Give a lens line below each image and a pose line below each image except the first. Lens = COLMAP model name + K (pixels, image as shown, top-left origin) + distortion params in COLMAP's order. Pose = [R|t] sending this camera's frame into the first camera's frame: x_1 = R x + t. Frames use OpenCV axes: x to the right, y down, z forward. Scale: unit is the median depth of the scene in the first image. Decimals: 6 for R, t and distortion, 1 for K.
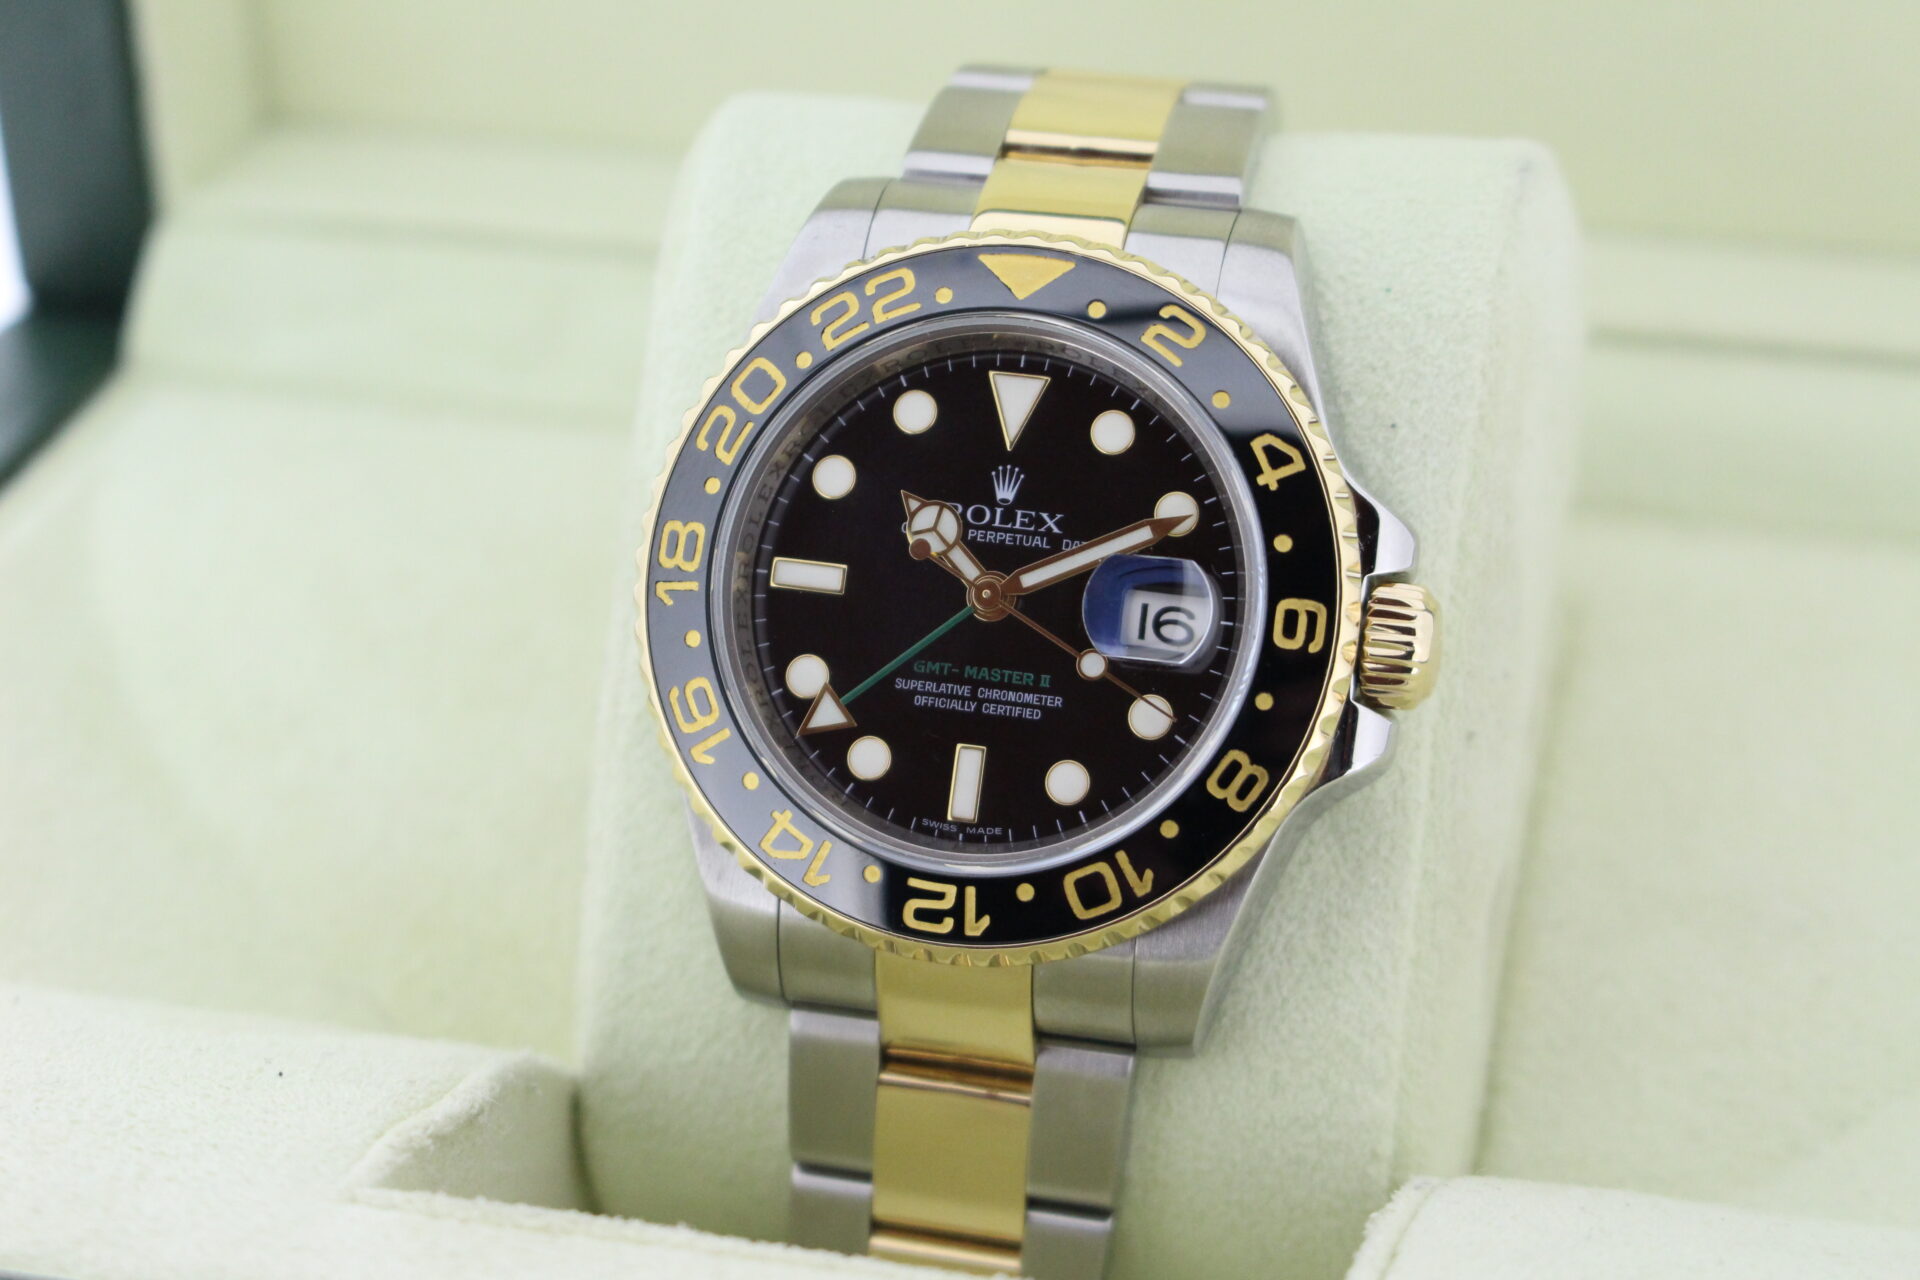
lens RADIAL K [[4570.6, 0, 947.1], [0, 4570.6, 637.5], [0, 0, 1]] dist [0.077125, 0.000000]
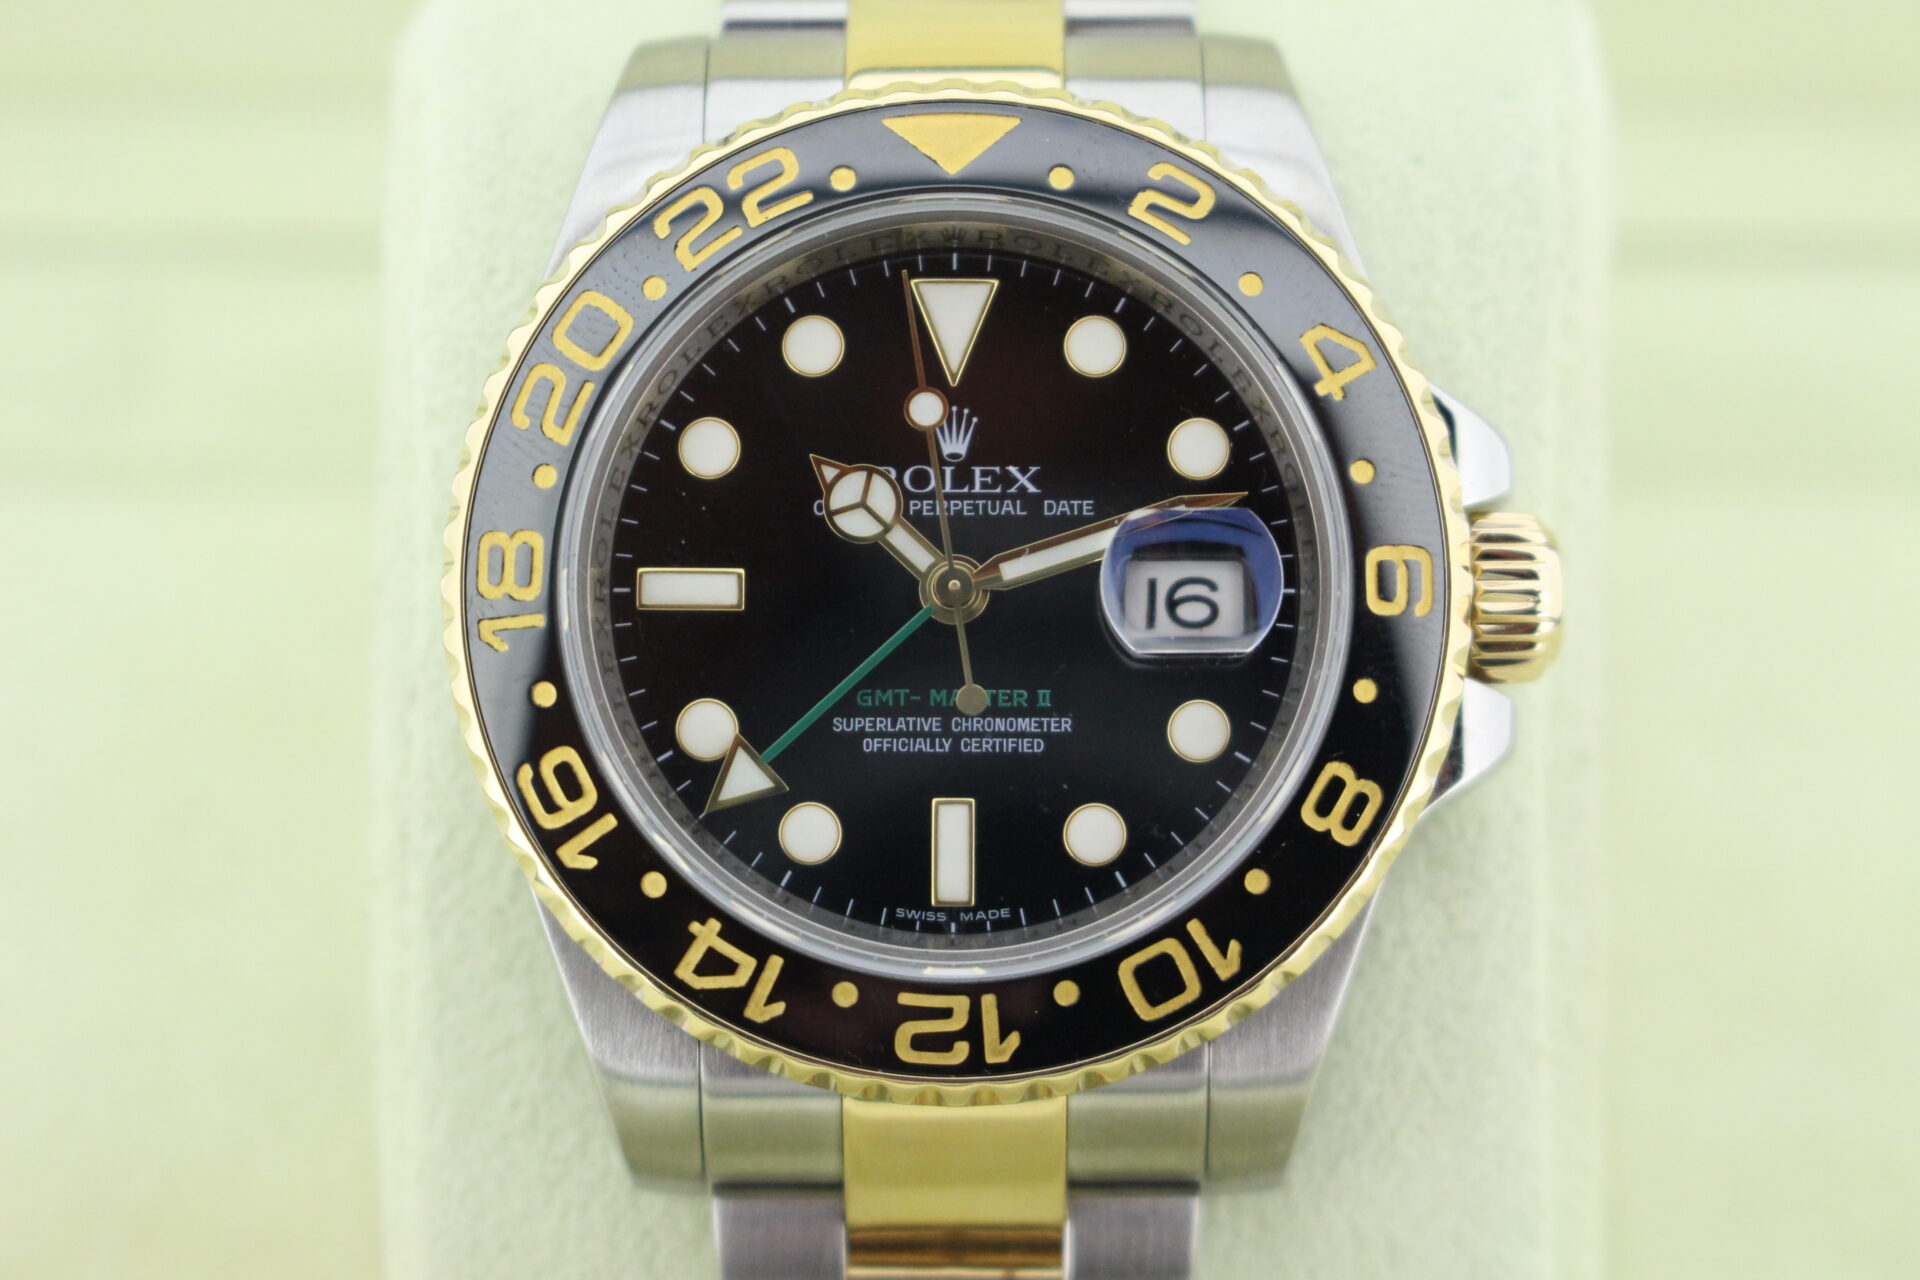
lens RADIAL K [[4570.6, 0, 944.3], [0, 4570.6, 643.1], [0, 0, 1]] dist [0.077125, 0.000000]
pose [[0.973348, -0.108679, 0.201949, -0.137738], [0.109896, 0.993929, 0.005211, -0.004554], [-0.201289, 0.017122, 0.979382, 0.295781]]
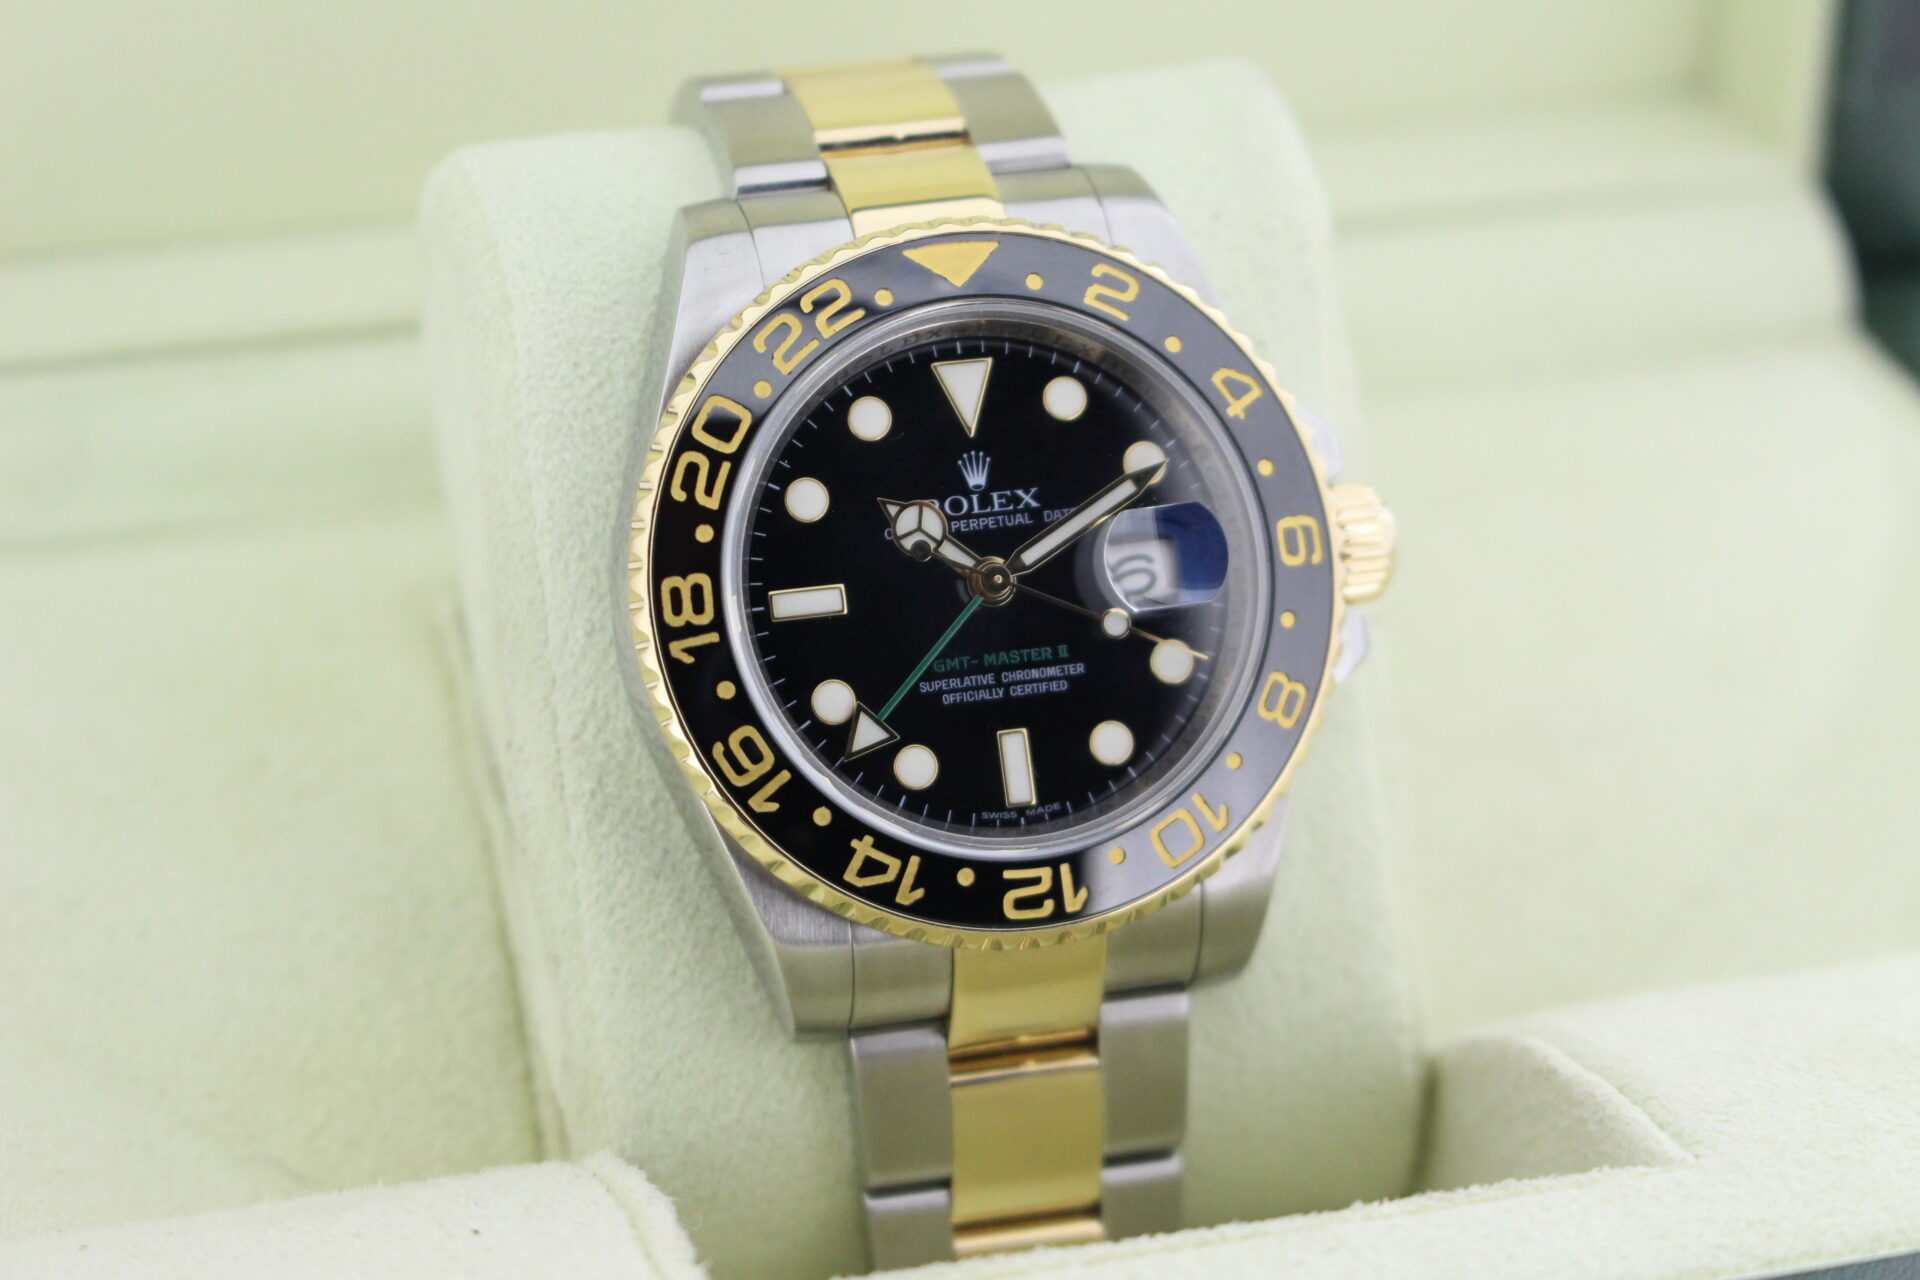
lens RADIAL K [[4570.6, 0, 971.9], [0, 4570.6, 646.4], [0, 0, 1]] dist [0.077125, 0.000000]
pose [[0.872669, -0.219453, 0.436223, -0.434861], [0.216278, 0.974629, 0.057644, -0.053926], [-0.437805, 0.044041, 0.897991, 0.099992]]
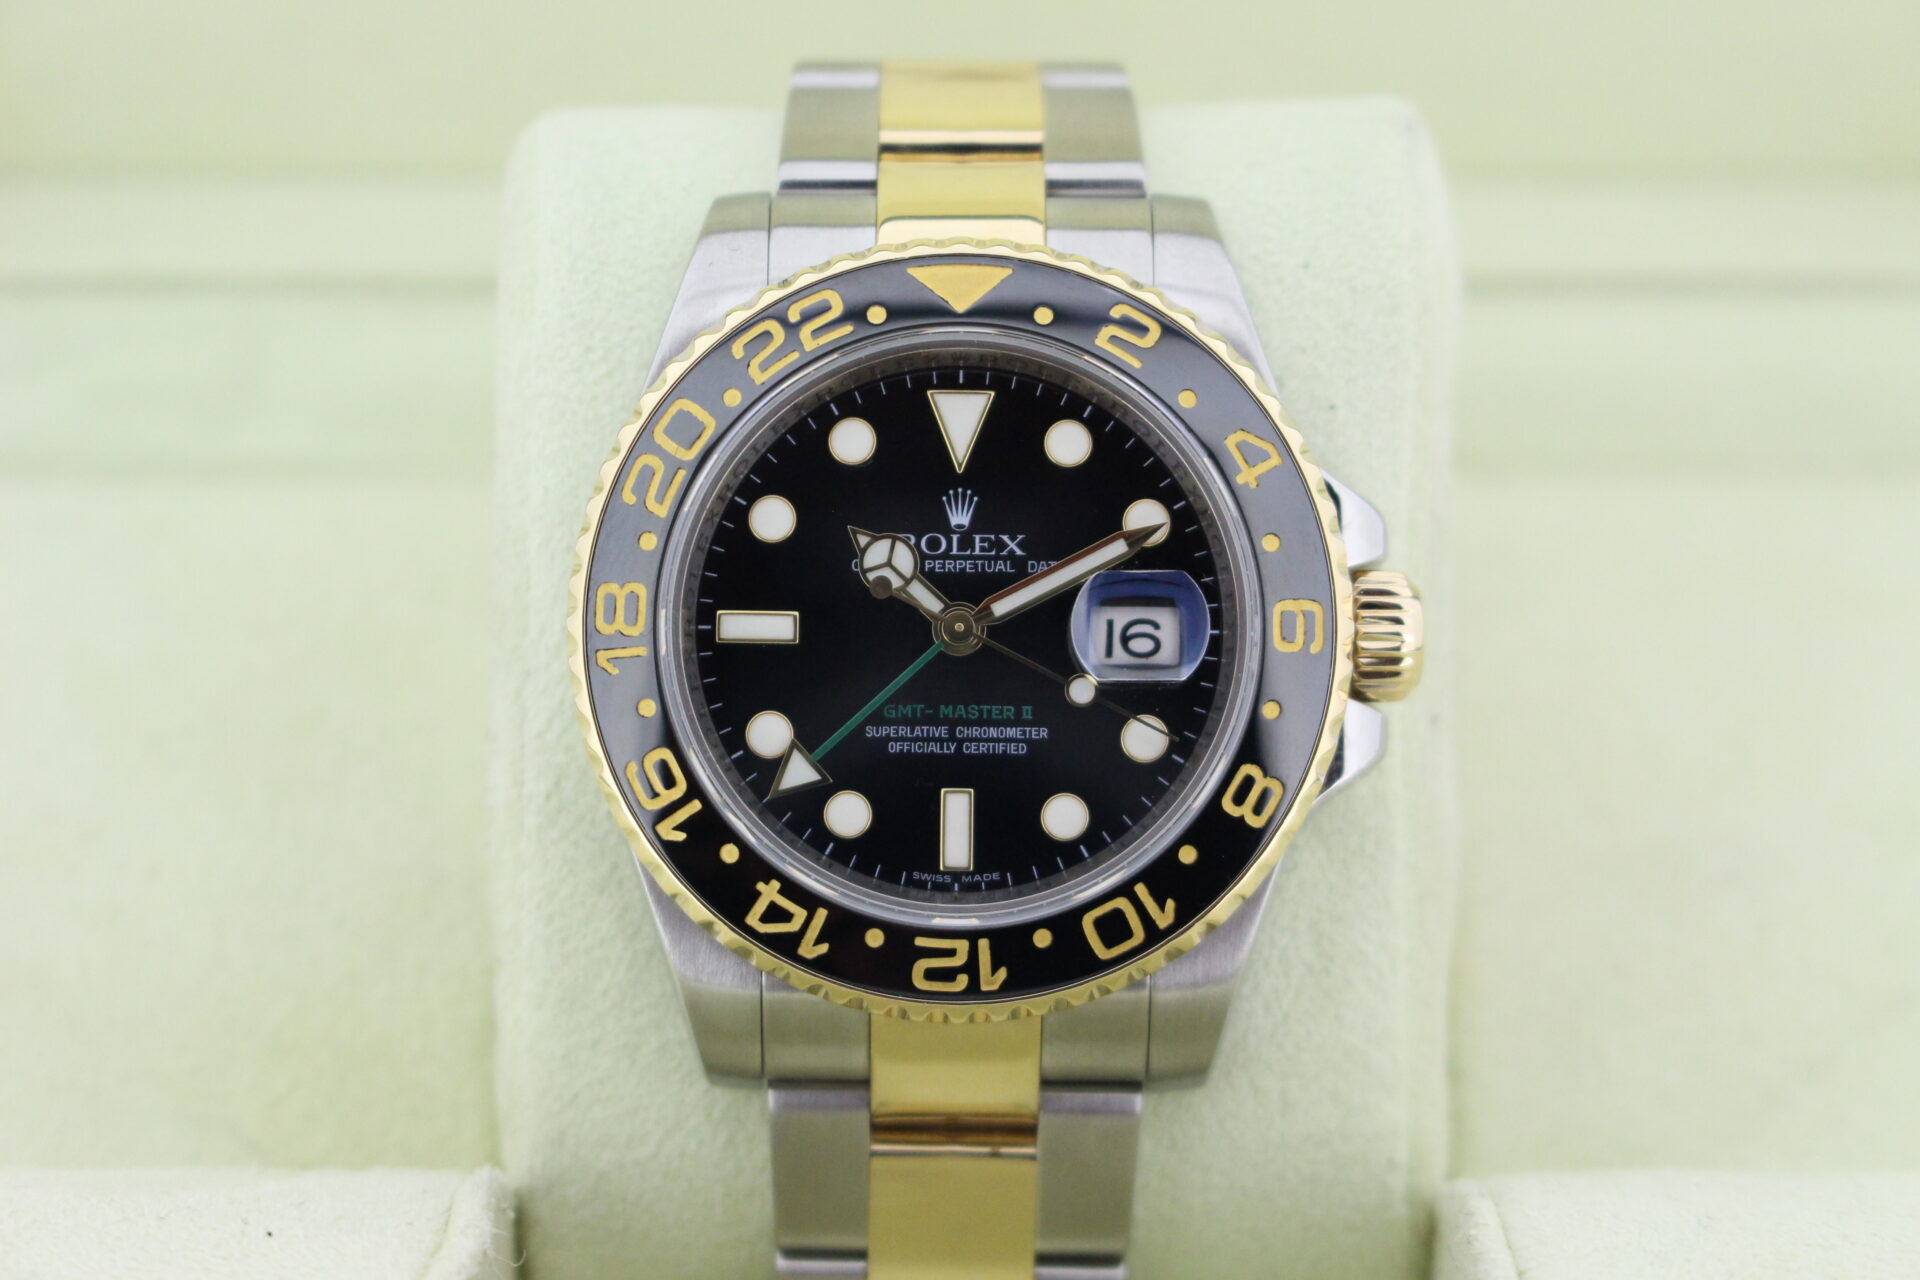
lens RADIAL K [[4570.6, 0, 966.5], [0, 4570.6, 649.0], [0, 0, 1]] dist [0.077125, 0.000000]
pose [[0.970665, -0.105906, 0.215854, -0.192071], [0.101429, 0.994336, 0.031746, -0.034585], [-0.217993, -0.008921, 0.975910, 0.081224]]
